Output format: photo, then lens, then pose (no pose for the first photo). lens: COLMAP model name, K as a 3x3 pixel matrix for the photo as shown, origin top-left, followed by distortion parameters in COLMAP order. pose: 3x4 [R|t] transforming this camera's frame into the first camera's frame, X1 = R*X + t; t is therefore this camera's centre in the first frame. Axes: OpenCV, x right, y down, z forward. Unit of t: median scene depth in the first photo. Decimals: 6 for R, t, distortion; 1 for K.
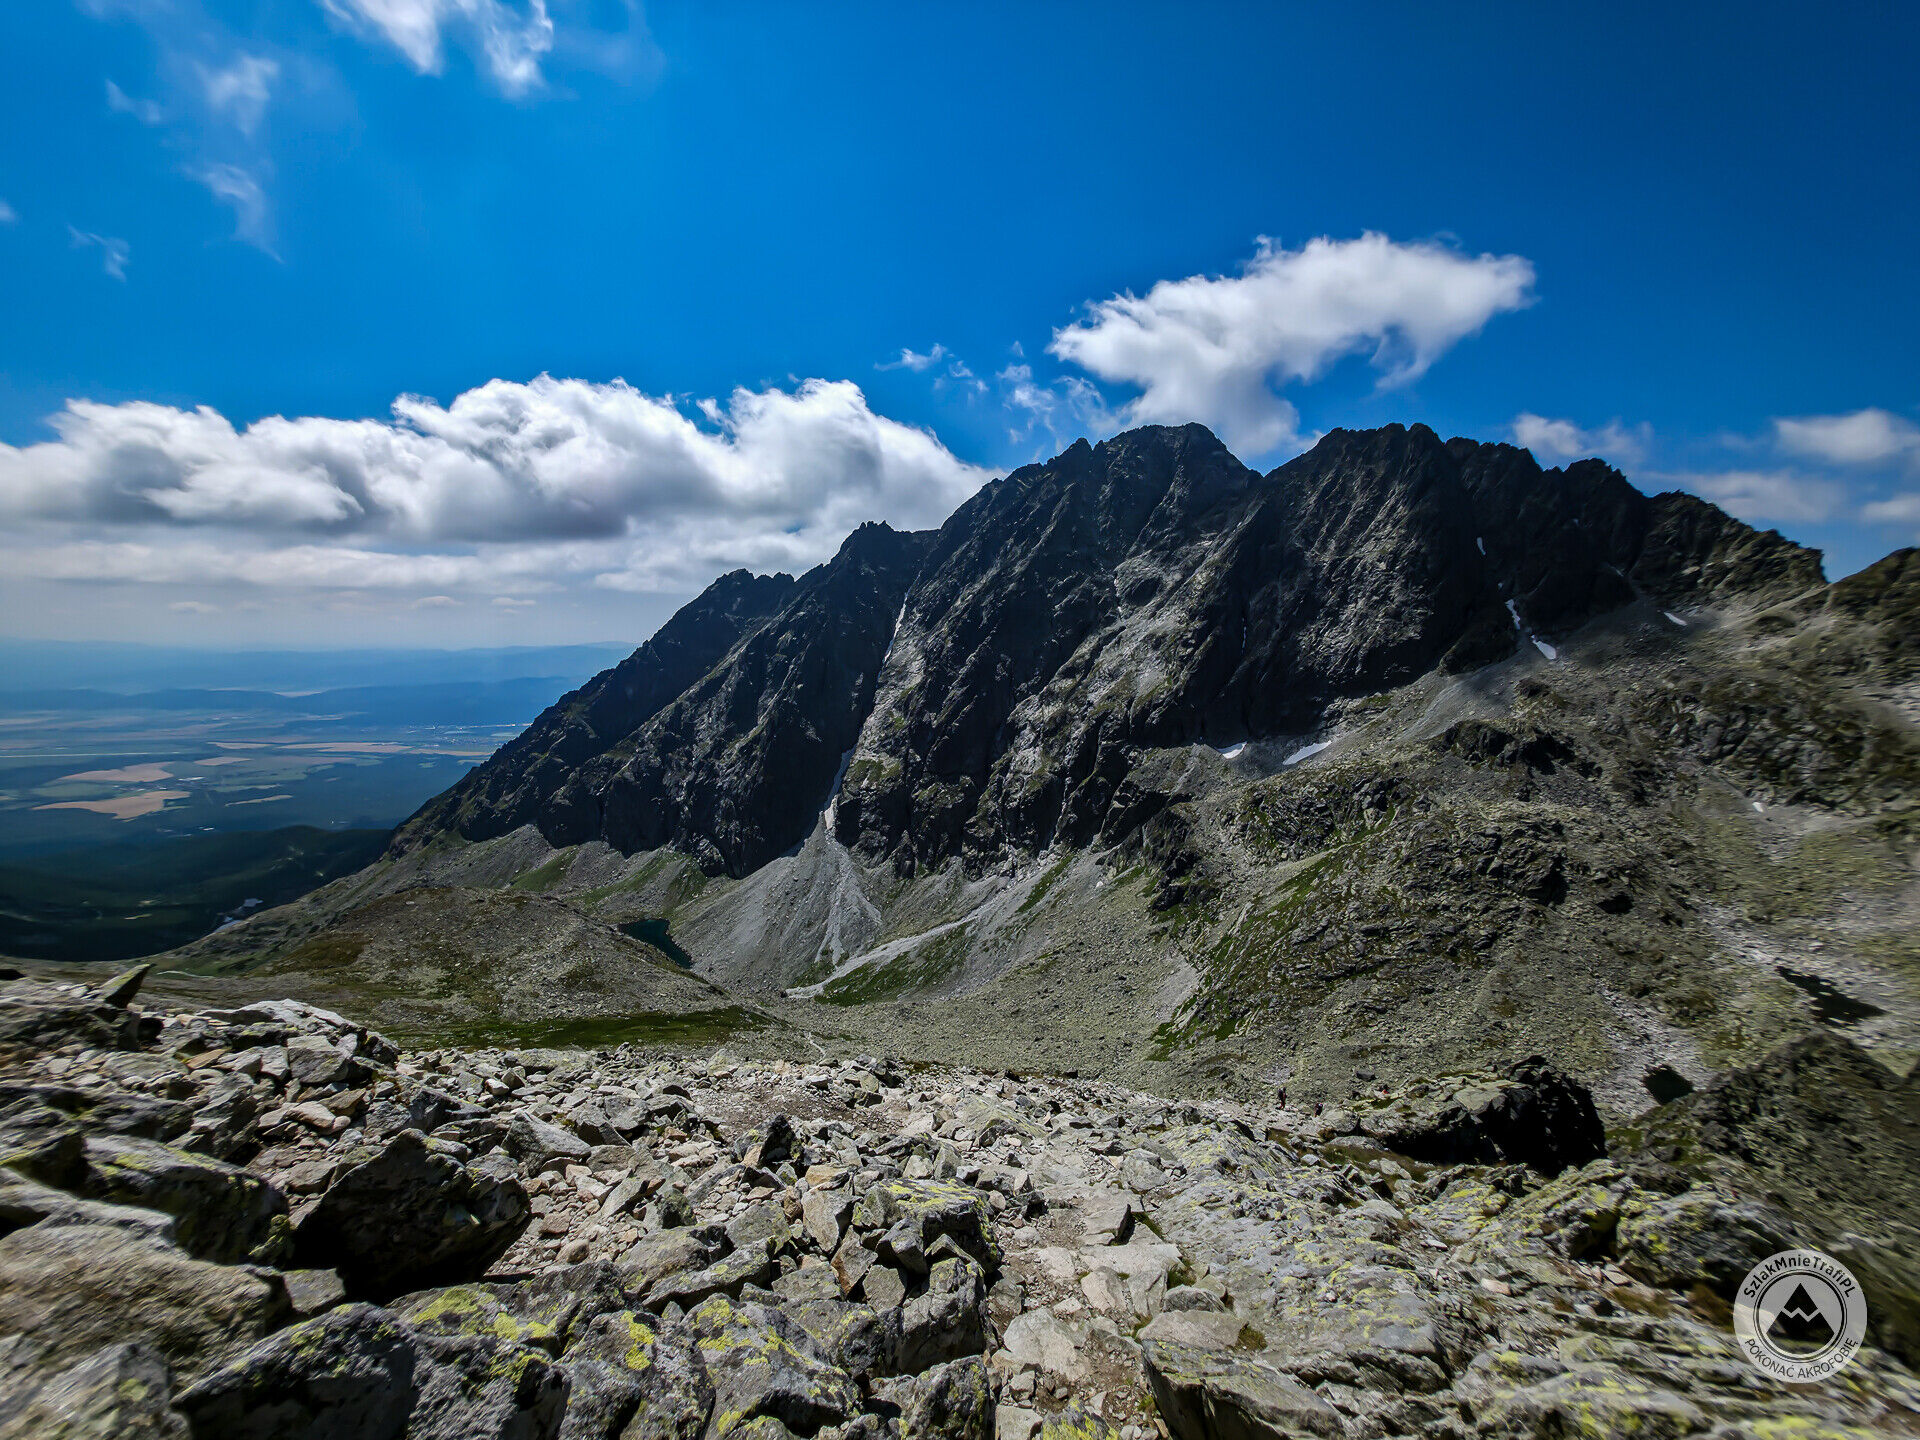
lens RADIAL K [[766.7, 0, 965.4], [0, 766.7, 717.2], [0, 0, 1]] dist [0.001083, -0.000365]
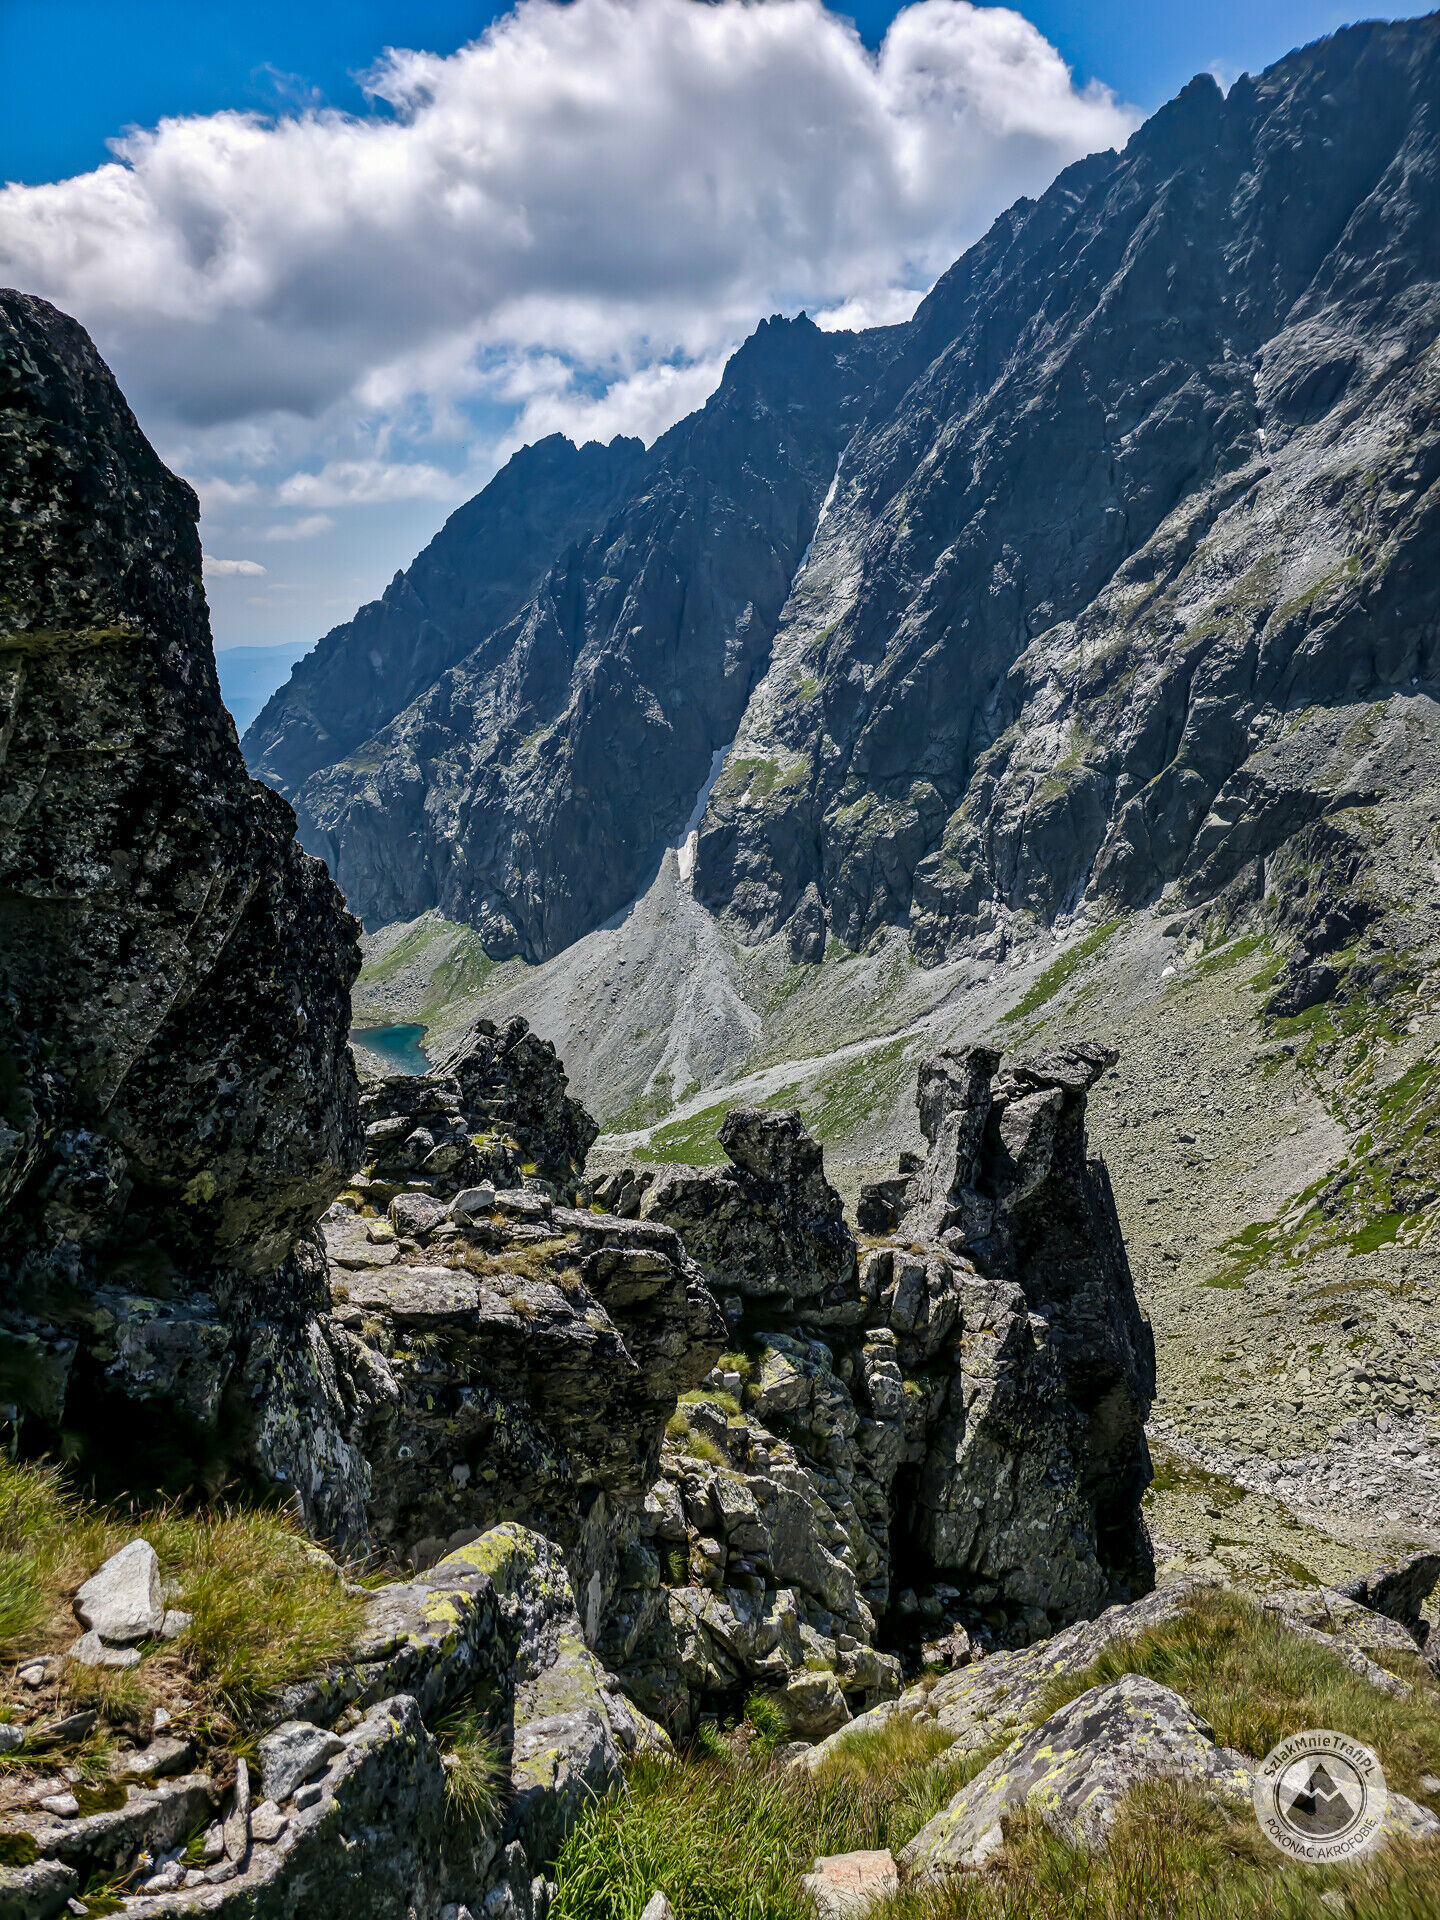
lens RADIAL K [[1257.3, 0, 713.5], [0, 1257.3, 964.9], [0, 0, 1]] dist [0.082102, -0.090064]
pose [[0.973824, 0.017479, -0.226630, 0.069860], [0.021201, 0.985708, 0.167121, 0.063438], [0.226312, -0.167551, 0.959536, 0.114346]]
